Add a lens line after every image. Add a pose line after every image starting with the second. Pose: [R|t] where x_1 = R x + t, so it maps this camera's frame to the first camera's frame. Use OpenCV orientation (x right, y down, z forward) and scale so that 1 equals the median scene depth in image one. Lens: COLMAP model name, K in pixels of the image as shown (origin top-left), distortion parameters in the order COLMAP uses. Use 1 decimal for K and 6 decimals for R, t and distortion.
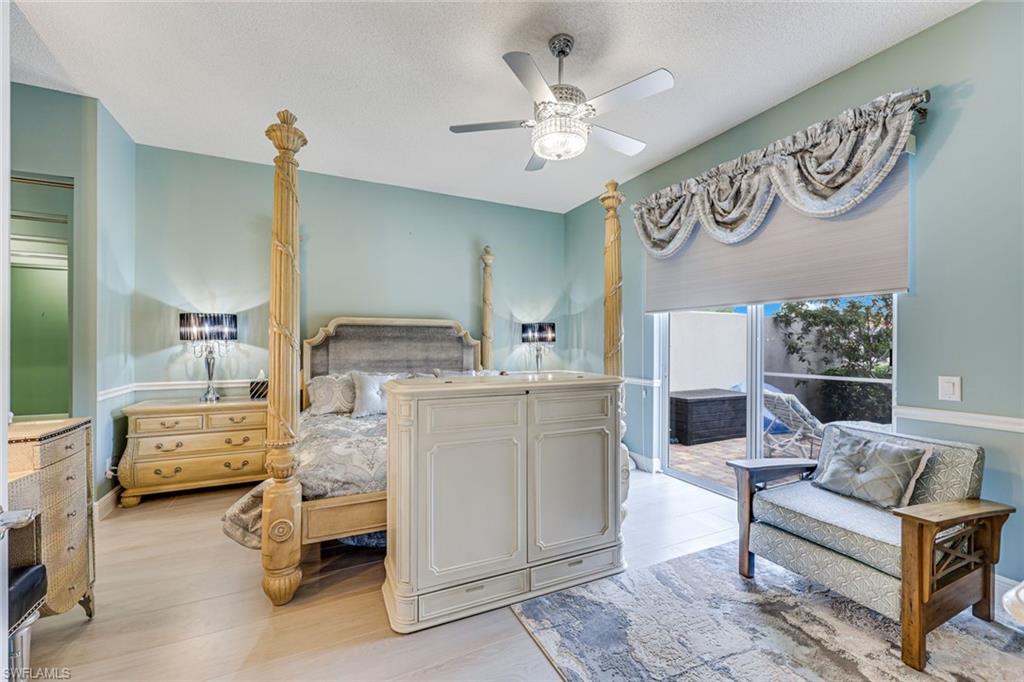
lens RADIAL K [[423.5, 0, 509.2], [0, 423.5, 340.9], [0, 0, 1]] dist [-0.002435, 0.000134]
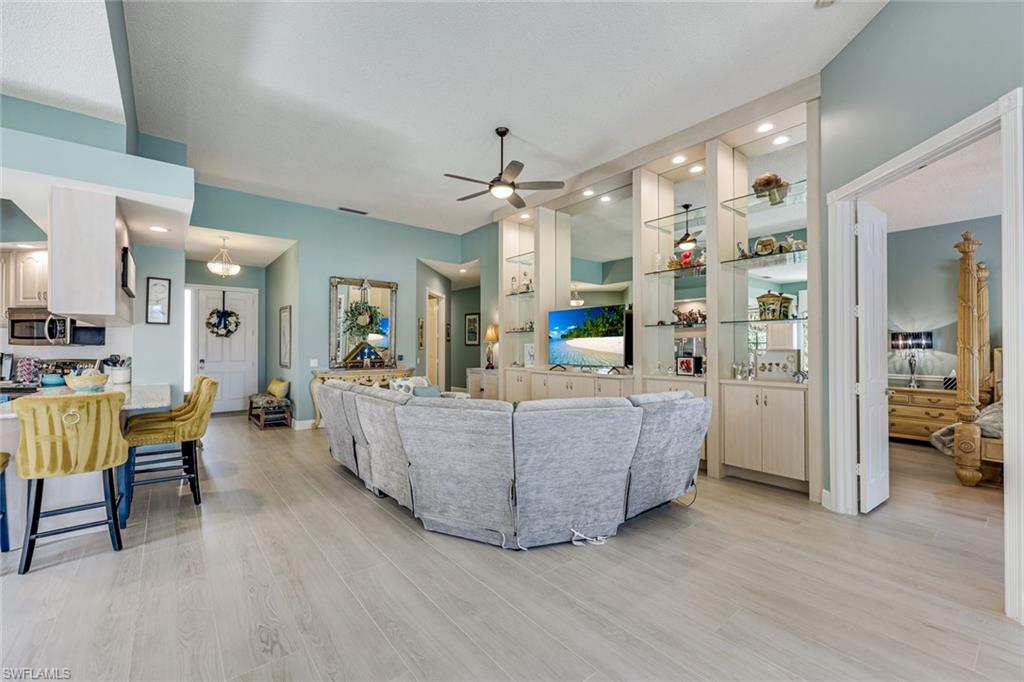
lens RADIAL K [[423.5, 0, 510.0], [0, 423.5, 342.8], [0, 0, 1]] dist [-0.002435, 0.000134]
pose [[0.229674, -0.012807, -0.973183, 0.478315], [0.004767, 0.999916, -0.012034, -0.012551], [0.973256, -0.001875, 0.229716, -0.813919]]
